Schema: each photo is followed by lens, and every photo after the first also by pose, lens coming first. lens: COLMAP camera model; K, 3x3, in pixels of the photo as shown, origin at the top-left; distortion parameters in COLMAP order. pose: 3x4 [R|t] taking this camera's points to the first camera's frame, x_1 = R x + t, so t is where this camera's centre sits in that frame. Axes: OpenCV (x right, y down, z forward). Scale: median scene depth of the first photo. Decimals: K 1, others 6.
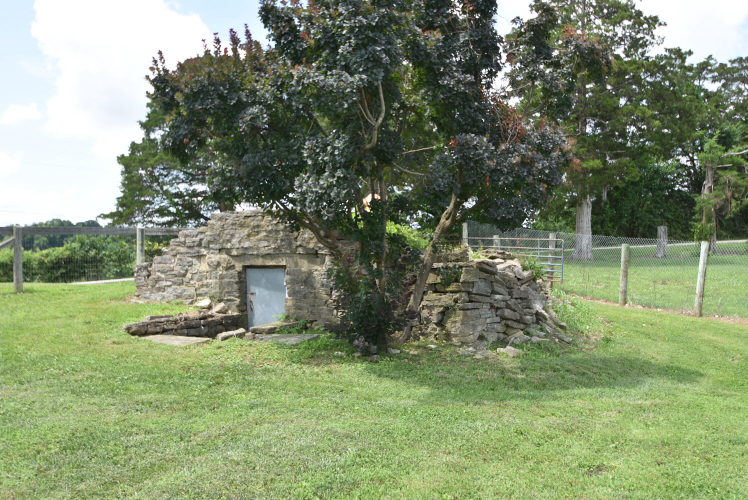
lens RADIAL K [[644.2, 0, 374.6], [0, 644.2, 246.4], [0, 0, 1]] dist [-0.069645, -0.003119]
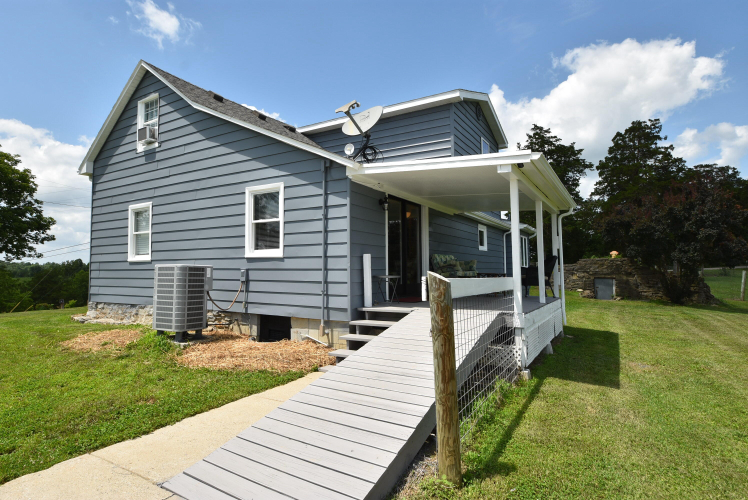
lens RADIAL K [[398.0, 0, 374.3], [0, 398.0, 248.2], [0, 0, 1]] dist [-0.000039, -0.000052]
pose [[0.994971, 0.004952, -0.100043, -0.897816], [-0.010282, 0.998551, -0.052828, 0.002634], [0.099636, 0.053591, 0.993580, -0.791572]]
